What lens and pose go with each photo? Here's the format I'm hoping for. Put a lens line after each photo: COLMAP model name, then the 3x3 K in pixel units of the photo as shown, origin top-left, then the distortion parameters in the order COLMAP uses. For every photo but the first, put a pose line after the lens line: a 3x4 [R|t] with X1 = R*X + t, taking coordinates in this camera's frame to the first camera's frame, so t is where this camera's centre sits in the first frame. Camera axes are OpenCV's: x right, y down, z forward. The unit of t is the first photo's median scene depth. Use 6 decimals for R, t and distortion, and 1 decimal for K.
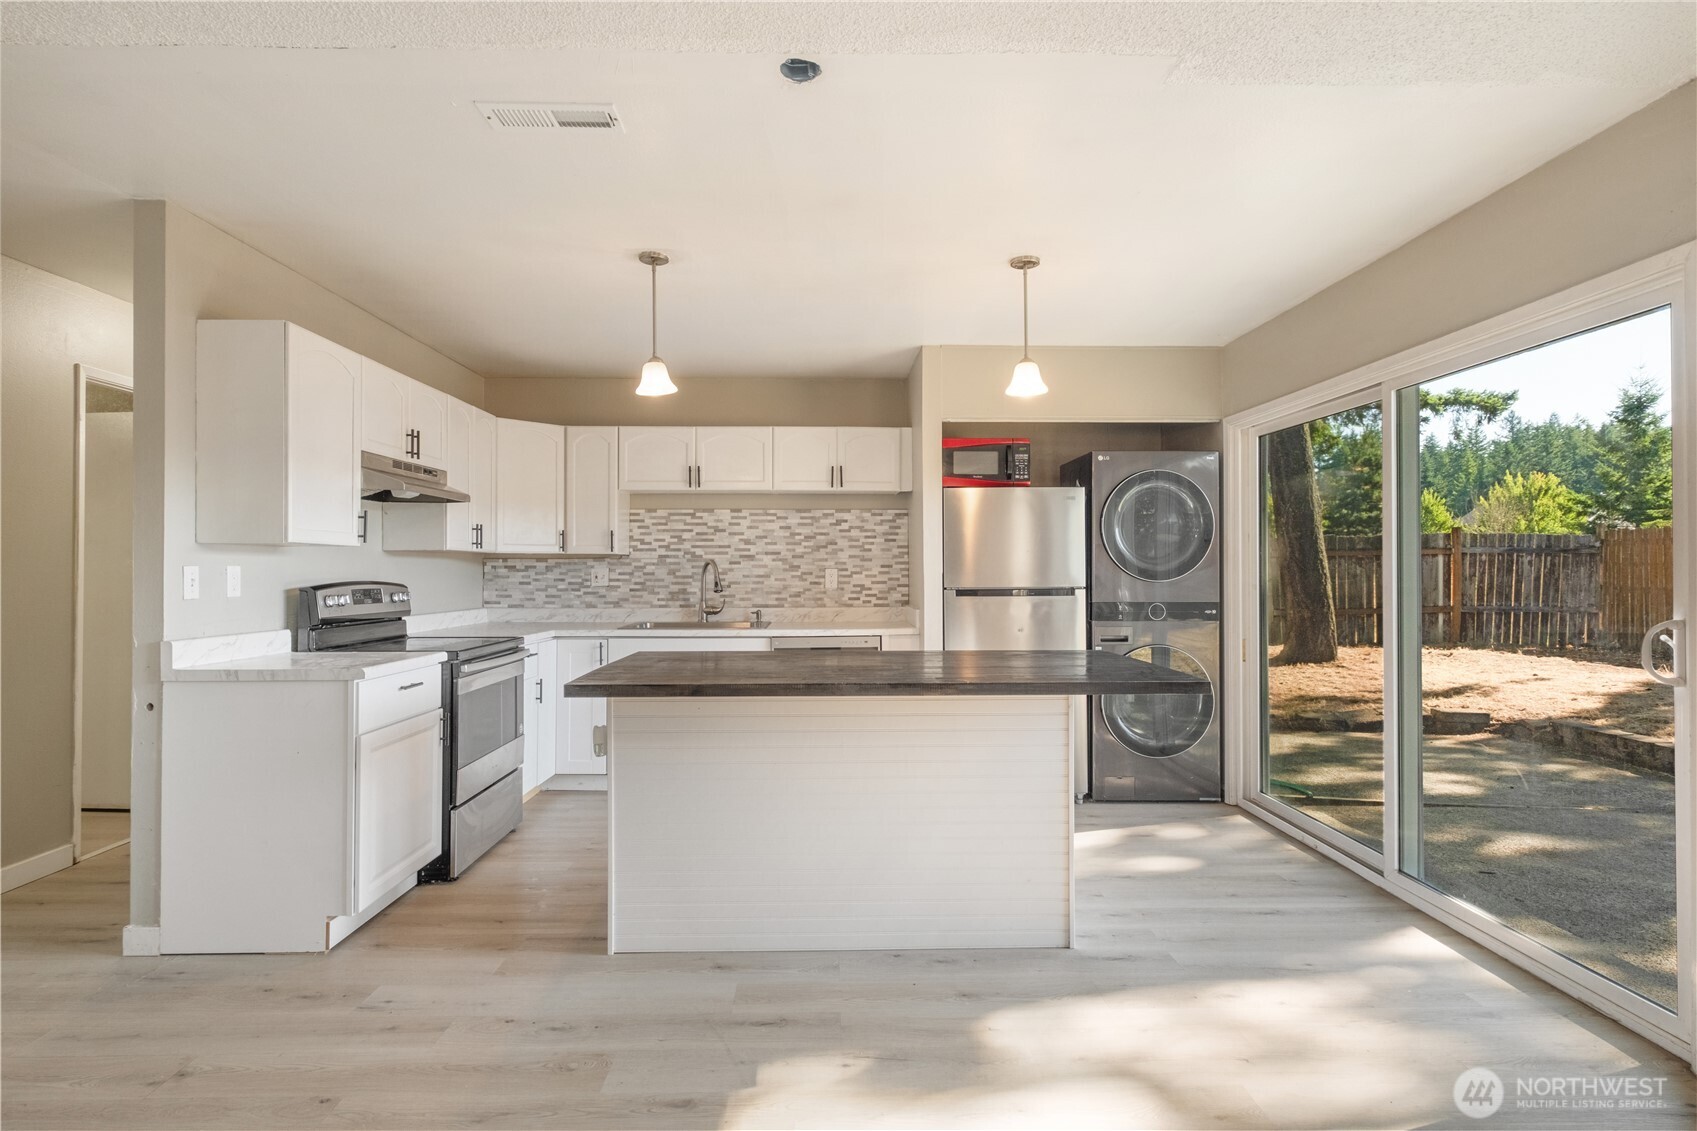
lens RADIAL K [[856.7, 0, 840.4], [0, 856.7, 561.1], [0, 0, 1]] dist [0.000548, 0.000004]
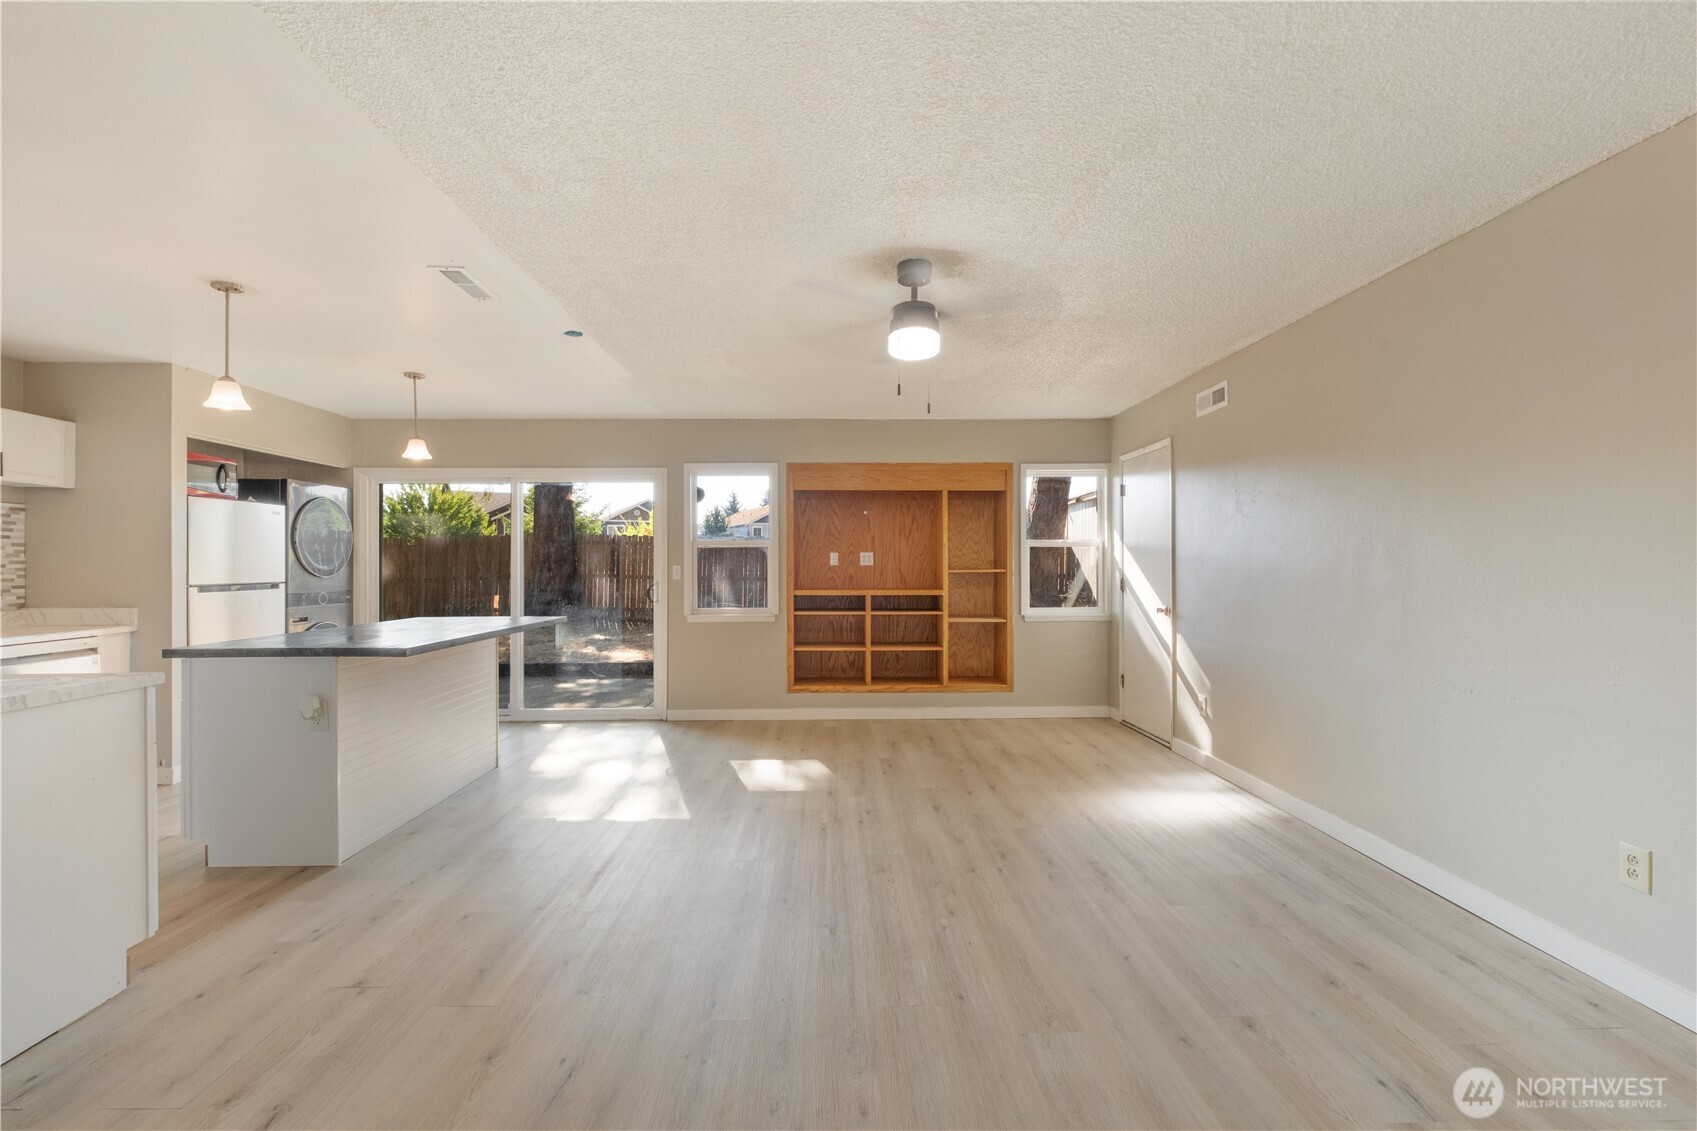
lens RADIAL K [[731.5, 0, 840.8], [0, 731.5, 563.5], [0, 0, 1]] dist [0.008910, -0.007904]
pose [[-0.002426, 0.004050, 0.999989, -0.754805], [-0.005591, 0.999976, -0.004064, 0.001945], [-0.999981, -0.005601, -0.002403, 0.134721]]
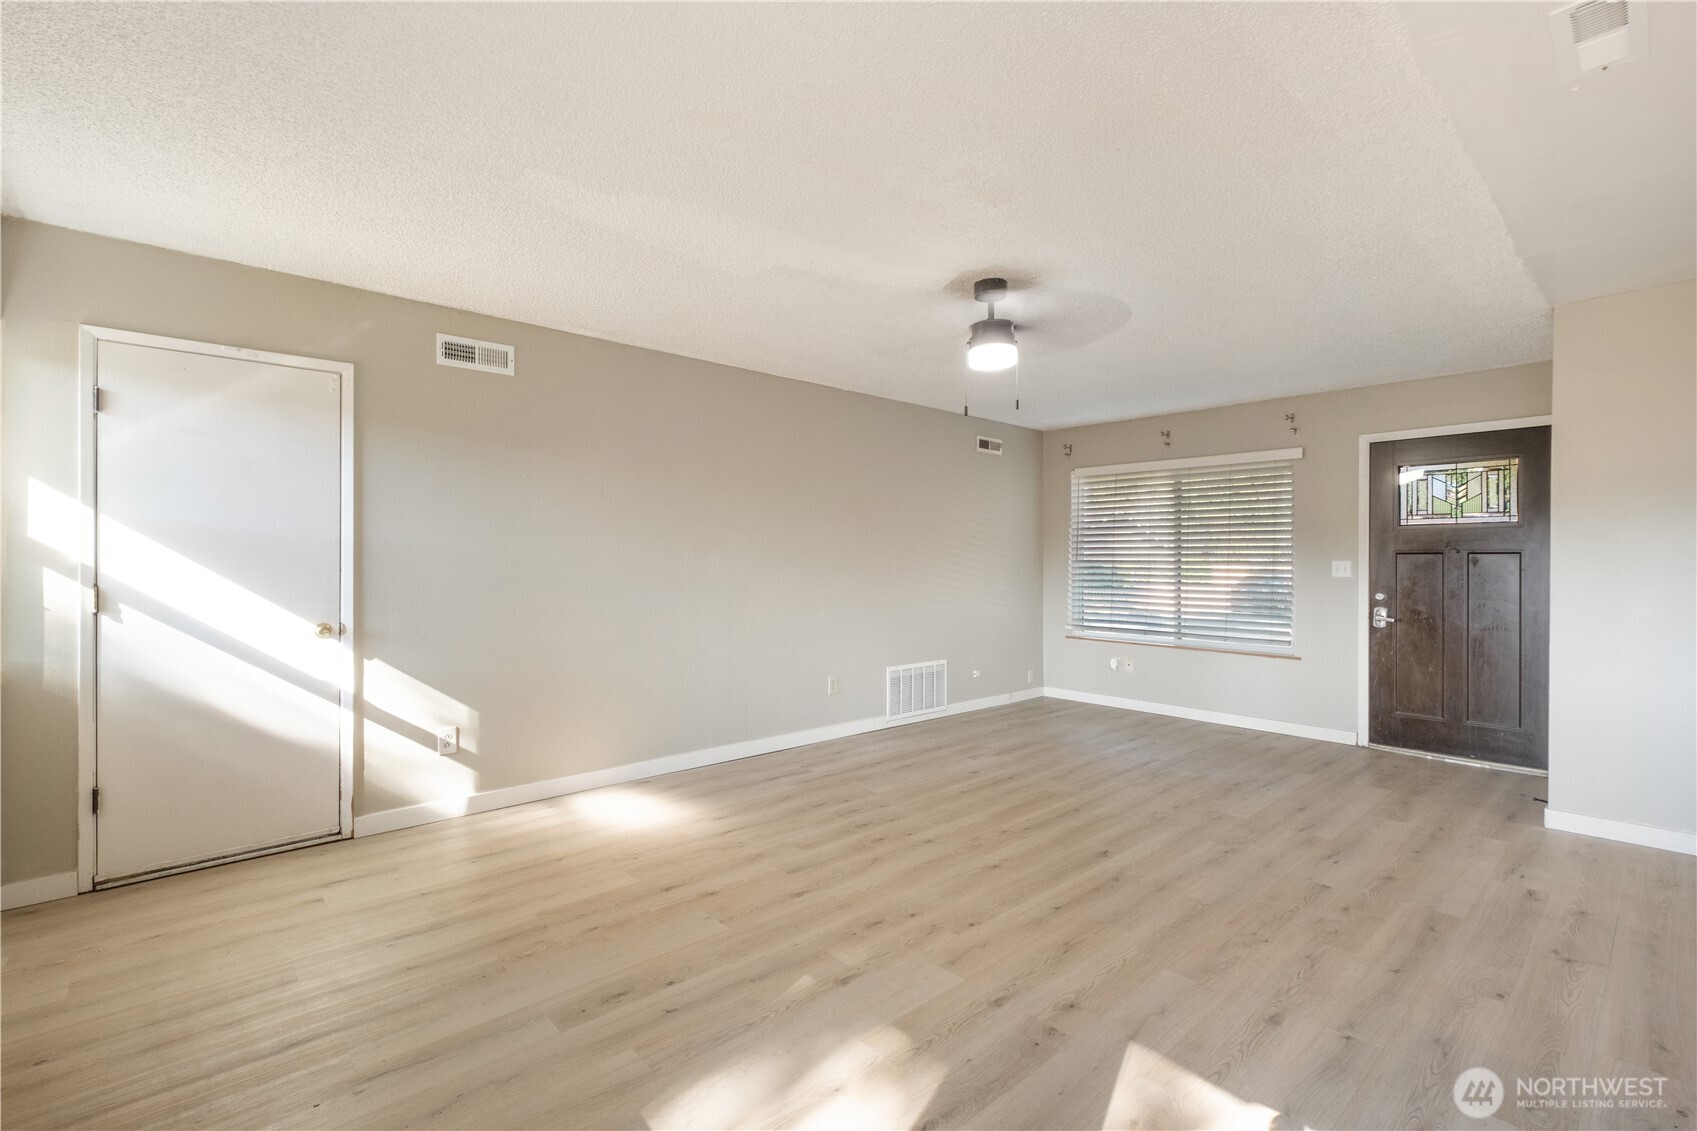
lens RADIAL K [[755.5, 0, 840.3], [0, 755.5, 562.2], [0, 0, 1]] dist [-0.002095, -0.000744]
pose [[-0.756173, 0.001142, -0.654371, 0.322446], [0.004039, 0.999988, -0.002922, 0.003540], [0.654360, -0.004852, -0.756168, 0.473949]]
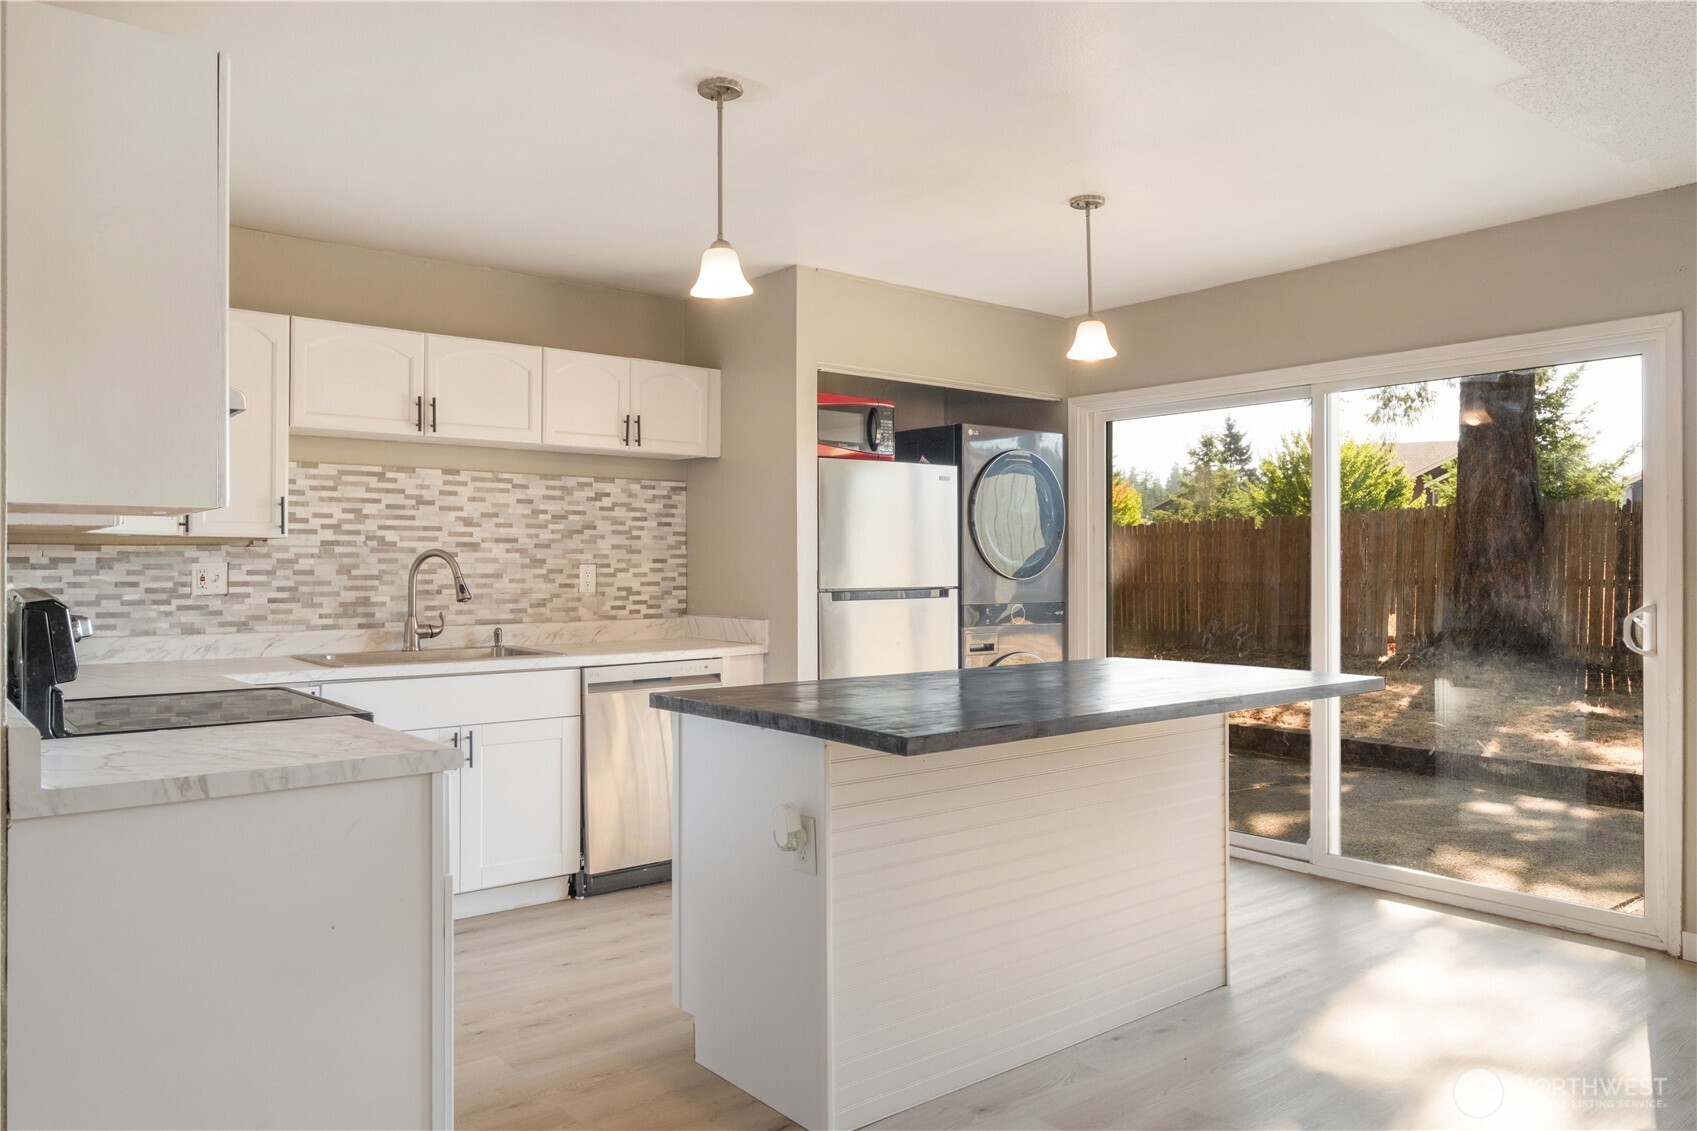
lens RADIAL K [[1173.4, 0, 838.1], [0, 1173.4, 560.4], [0, 0, 1]] dist [0.001819, 0.003289]
pose [[0.792706, 0.003363, 0.609595, -0.448847], [-0.006148, 0.999978, 0.002478, 0.002500], [-0.609574, -0.005712, 0.792709, 0.150820]]
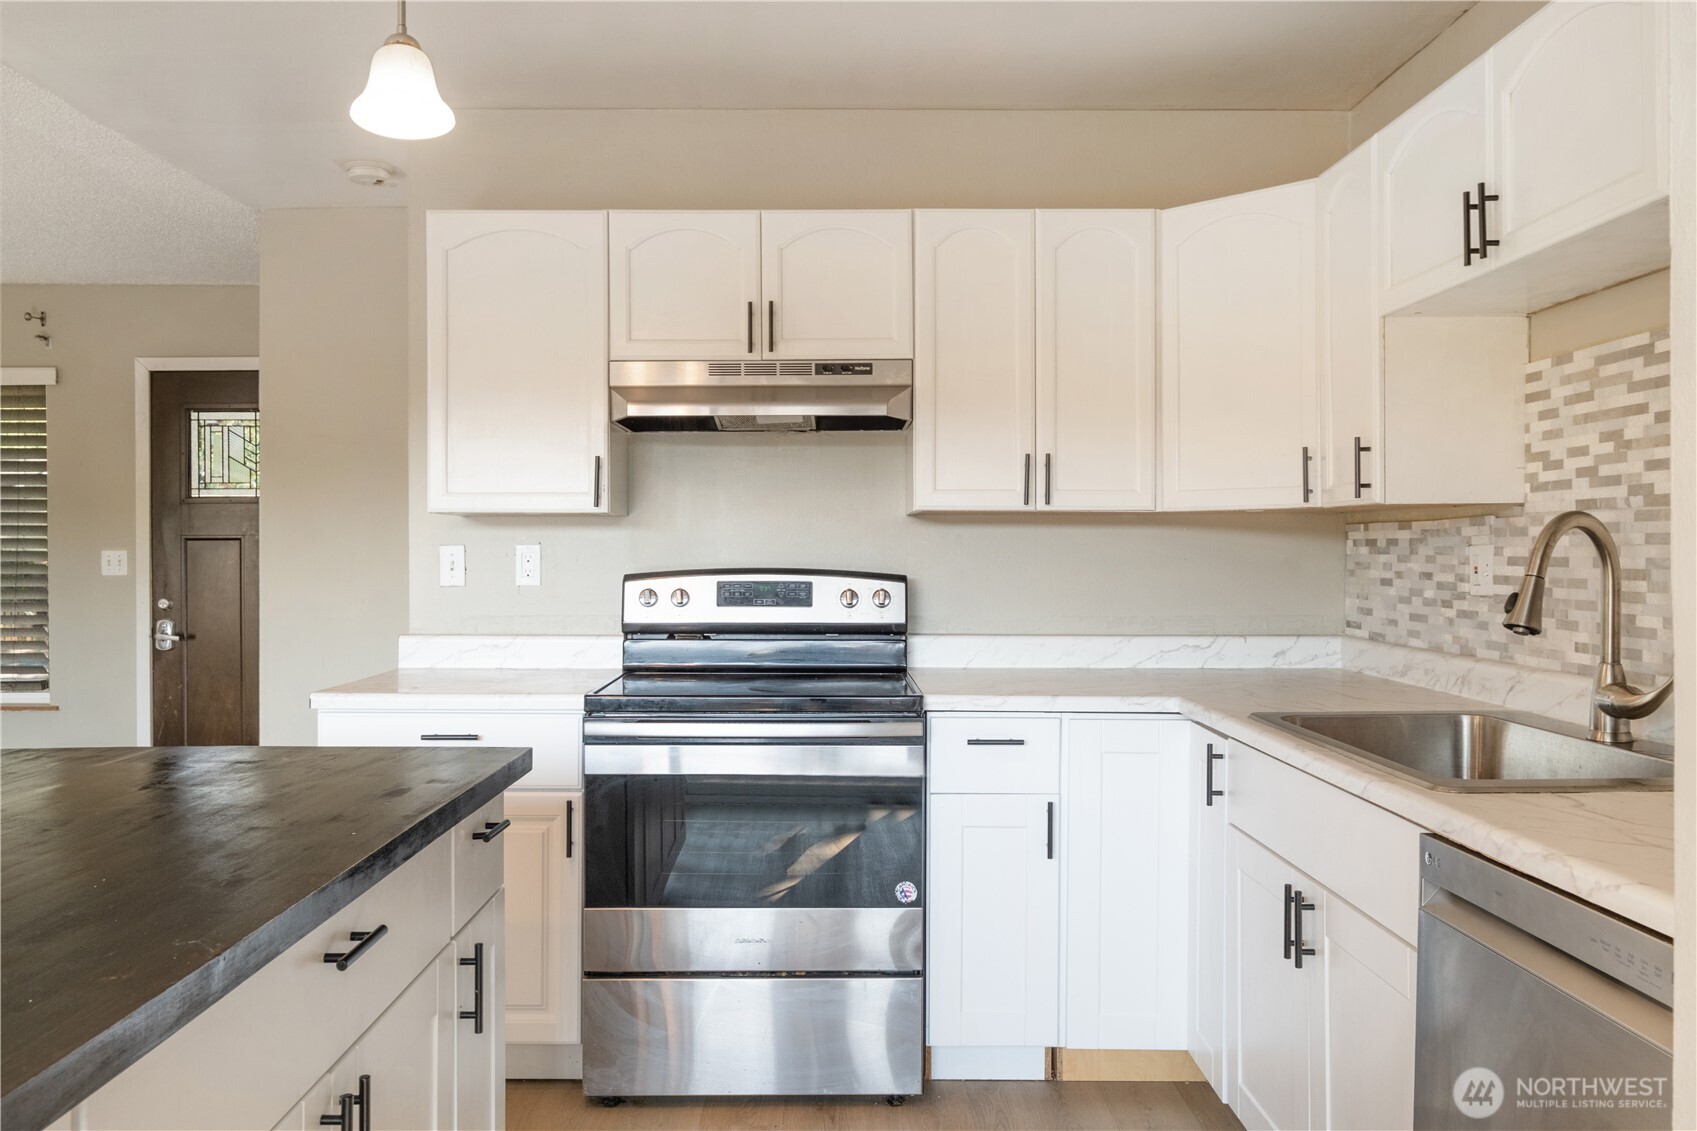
lens RADIAL K [[1287.1, 0, 848.5], [0, 1287.1, 565.5], [0, 0, 1]] dist [0.000120, -0.000262]
pose [[-0.002637, 0.012158, -0.999923, 0.260789], [0.010966, 0.999866, 0.012128, 0.008065], [0.999936, -0.010934, -0.002770, 0.788472]]
